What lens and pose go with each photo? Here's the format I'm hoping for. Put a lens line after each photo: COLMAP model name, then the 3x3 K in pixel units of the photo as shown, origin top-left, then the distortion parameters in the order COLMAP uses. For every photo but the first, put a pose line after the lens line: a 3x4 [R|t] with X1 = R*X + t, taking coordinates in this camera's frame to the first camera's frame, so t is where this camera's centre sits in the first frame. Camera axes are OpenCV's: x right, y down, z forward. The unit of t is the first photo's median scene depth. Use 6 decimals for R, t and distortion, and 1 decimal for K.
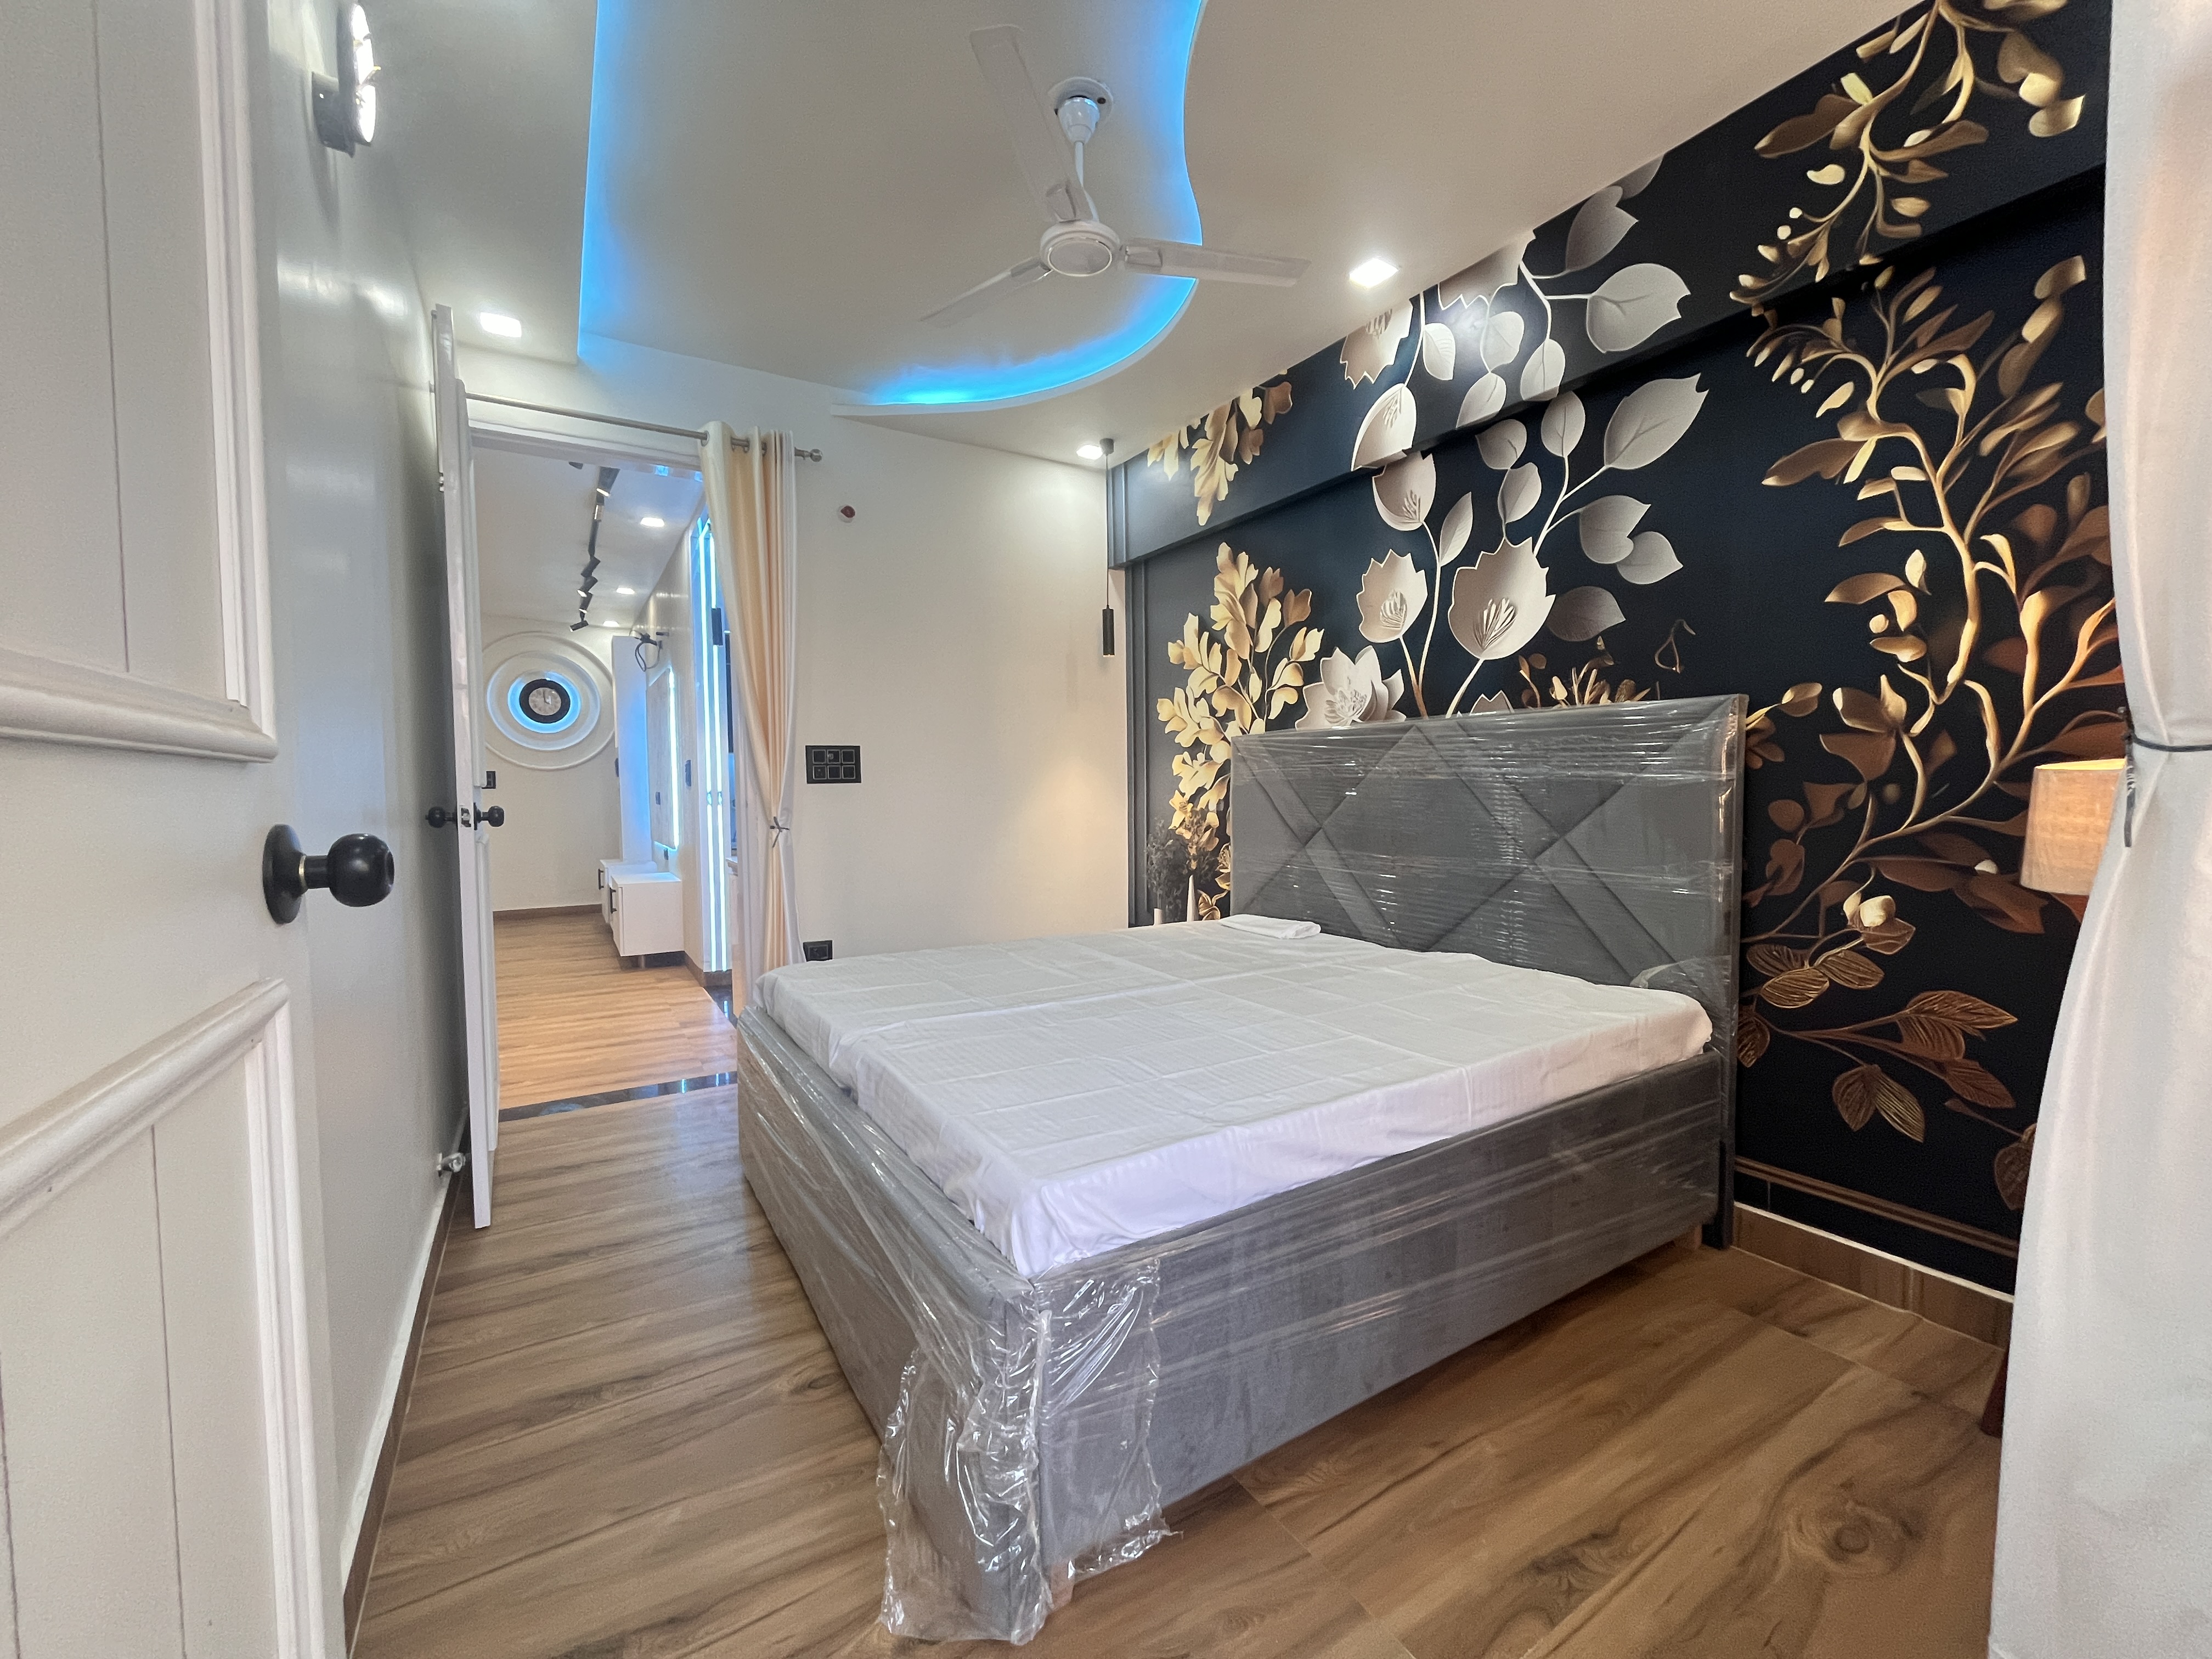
lens RADIAL K [[897.0, 0, 1095.2], [0, 897.0, 827.4], [0, 0, 1]] dist [-0.004599, -0.000776]
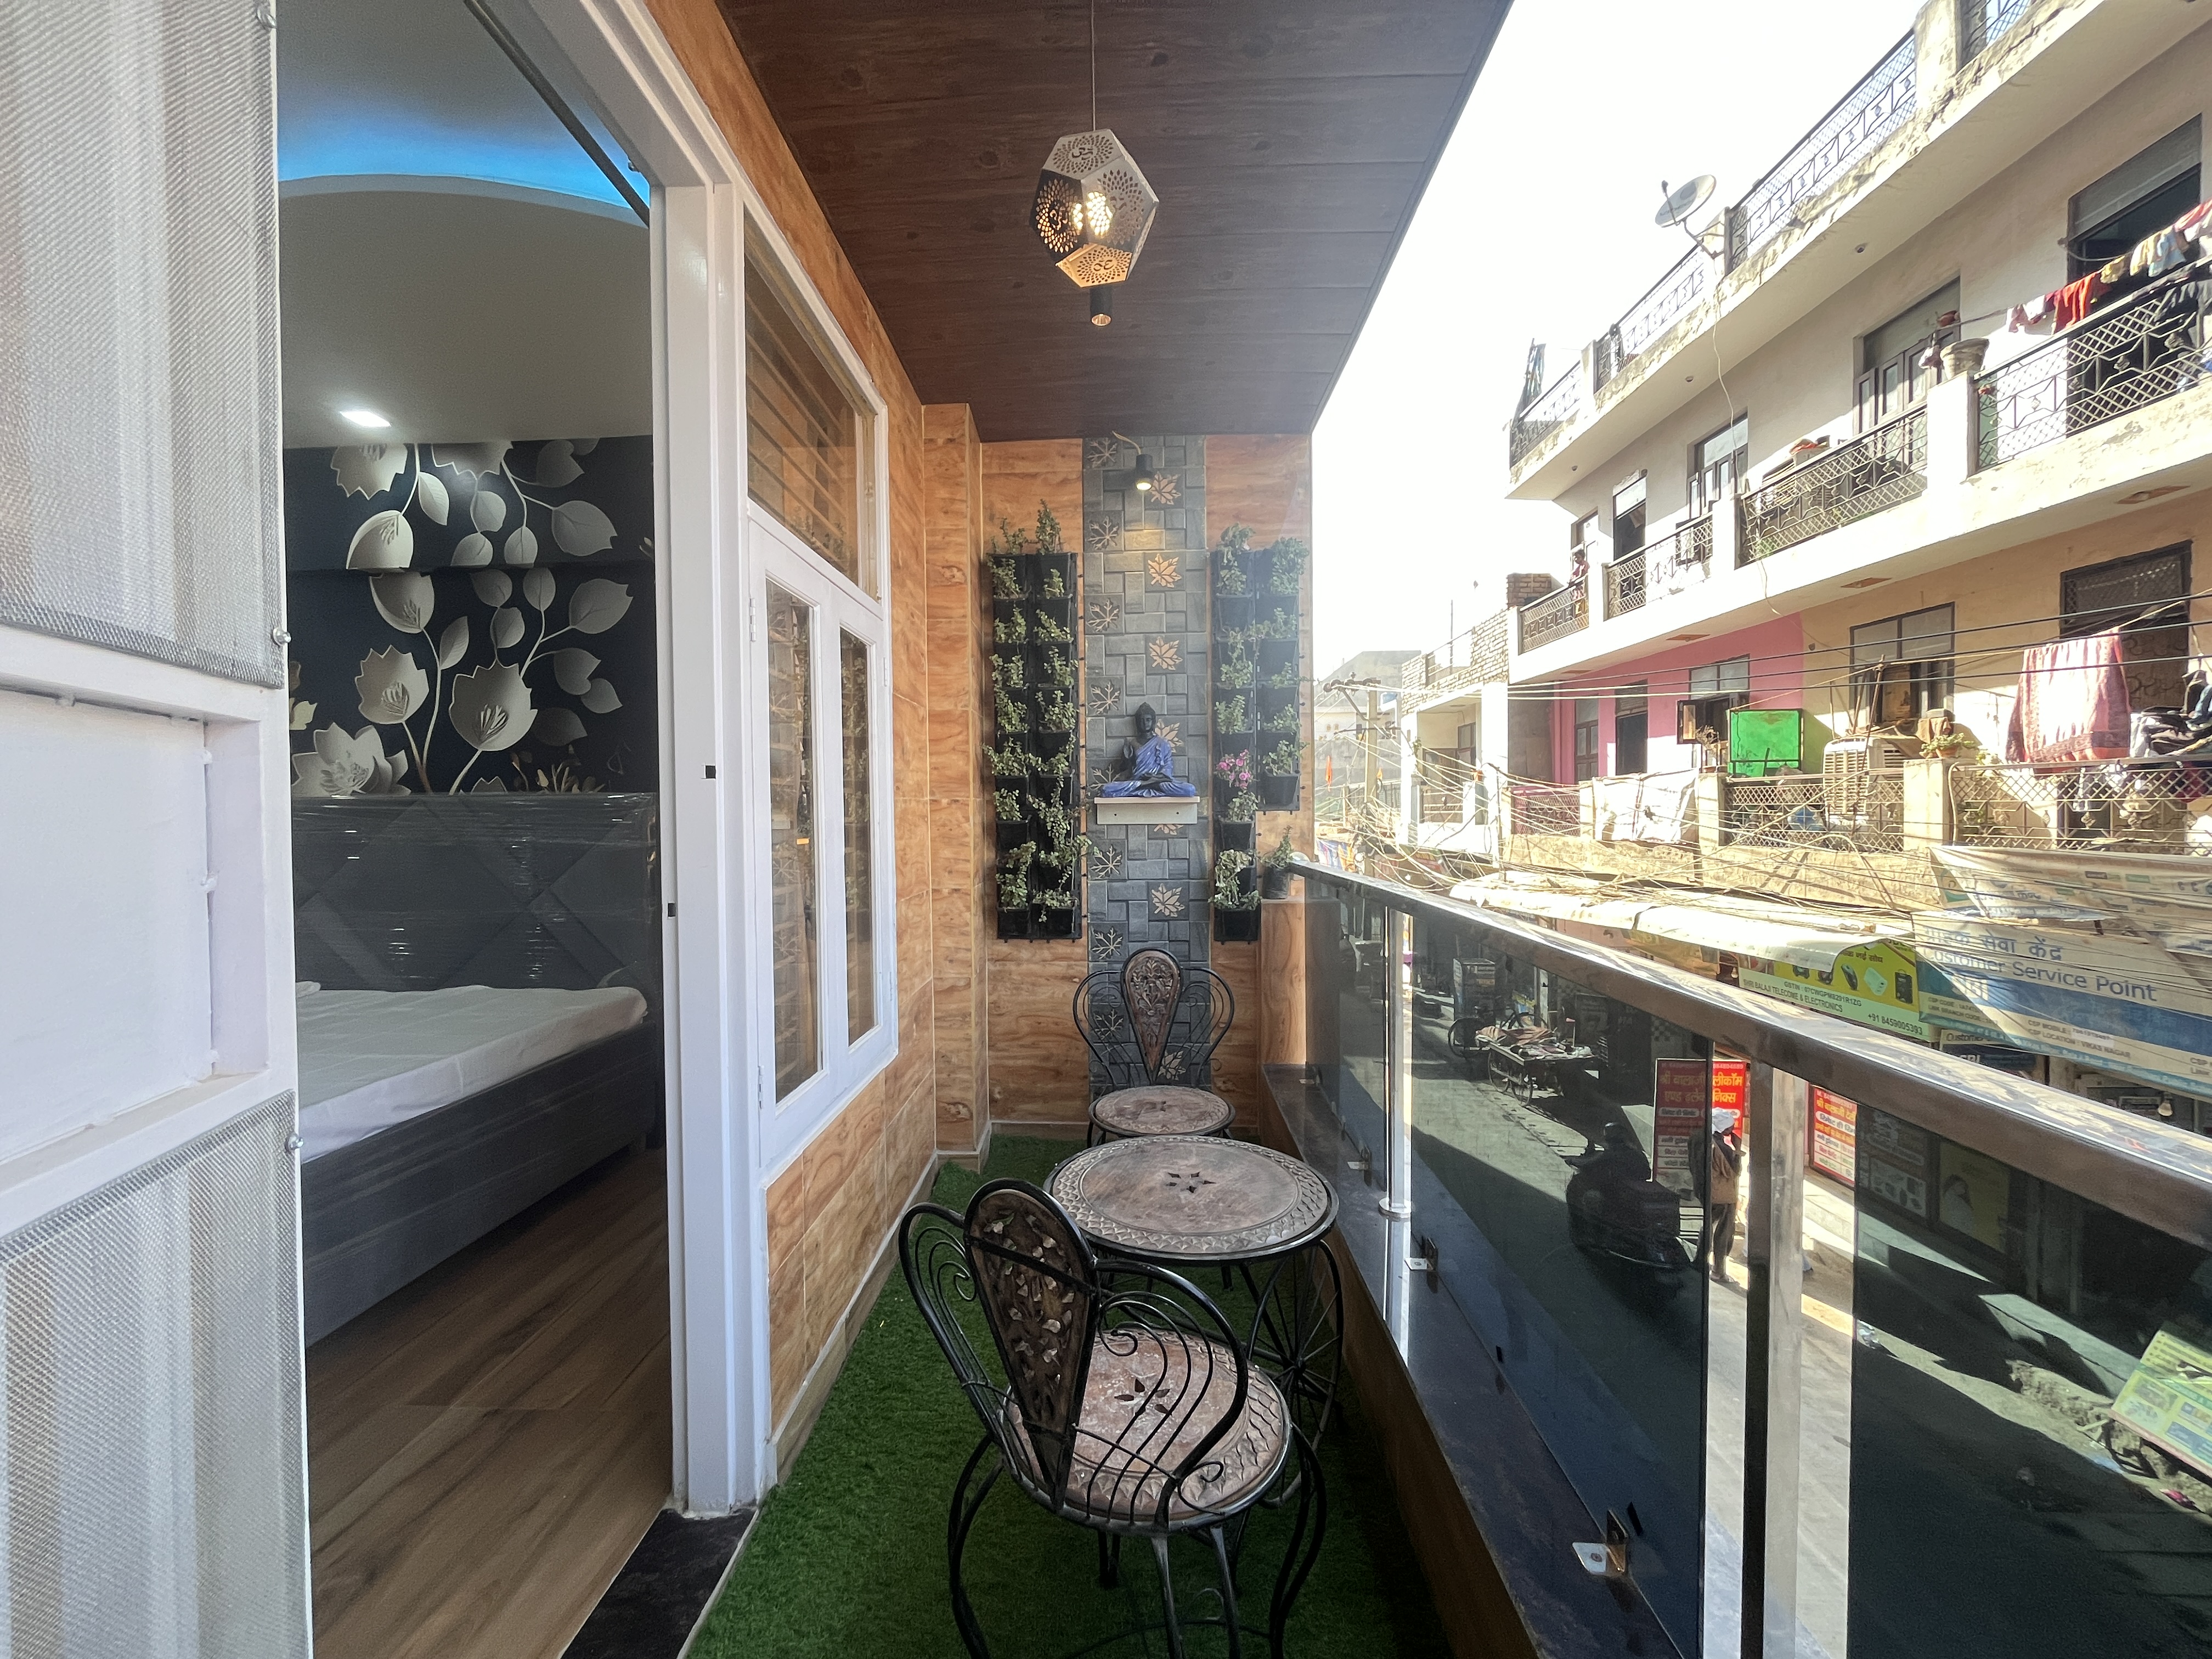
lens RADIAL K [[897.0, 0, 1109.7], [0, 897.0, 827.6], [0, 0, 1]] dist [-0.004599, -0.000776]
pose [[0.557800, -0.008894, 0.829928, -0.118346], [0.042128, 0.998957, -0.017609, -0.018486], [-0.828906, 0.044785, 0.557593, -0.423088]]
